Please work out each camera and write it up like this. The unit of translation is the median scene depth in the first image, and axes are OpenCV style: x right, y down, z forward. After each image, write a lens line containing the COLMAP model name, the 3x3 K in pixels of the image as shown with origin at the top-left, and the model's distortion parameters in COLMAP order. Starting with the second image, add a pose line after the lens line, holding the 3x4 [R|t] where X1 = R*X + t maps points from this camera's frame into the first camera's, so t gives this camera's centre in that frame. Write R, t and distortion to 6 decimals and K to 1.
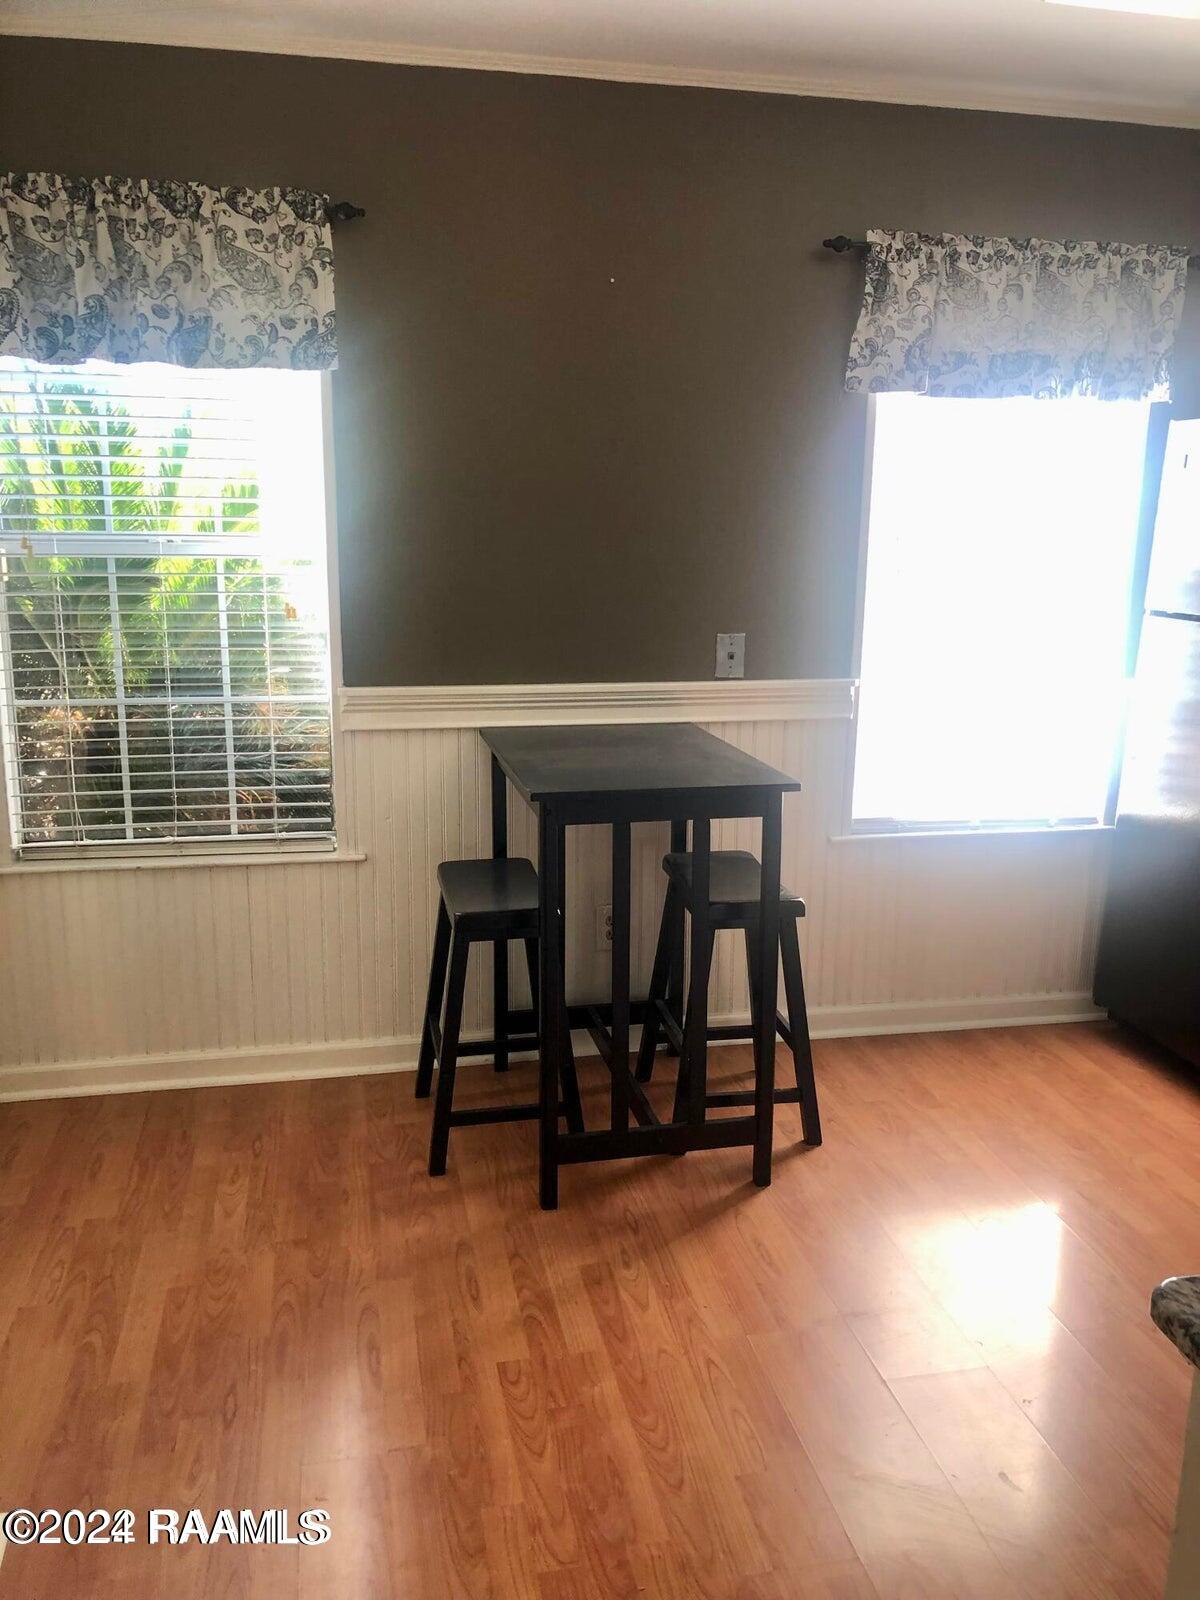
lens RADIAL K [[1298.9, 0, 603.5], [0, 1298.9, 797.8], [0, 0, 1]] dist [0.001623, 0.002376]
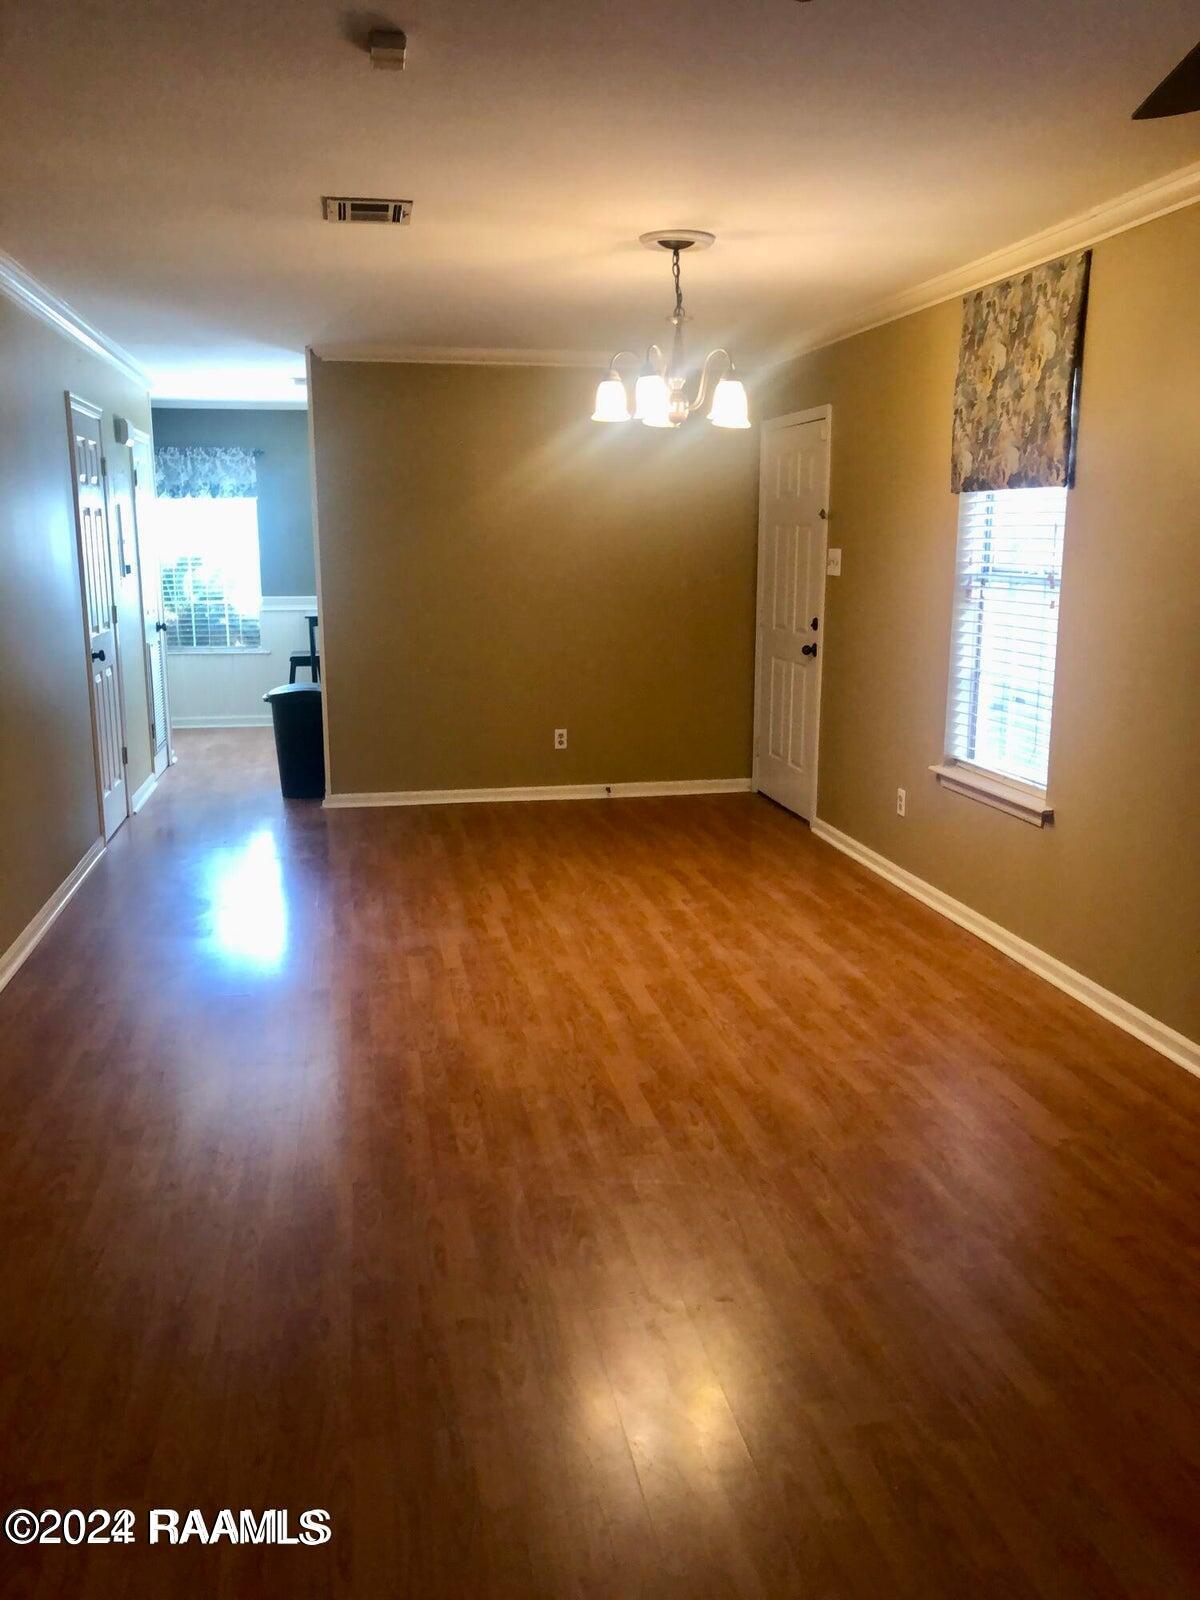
lens RADIAL K [[1298.9, 0, 596.4], [0, 1298.9, 804.0], [0, 0, 1]] dist [0.001623, 0.002376]
pose [[0.999327, -0.002610, -0.036591, 0.797728], [0.002142, 0.999916, -0.012805, 0.506084], [0.036621, 0.012718, 0.999248, -2.327476]]
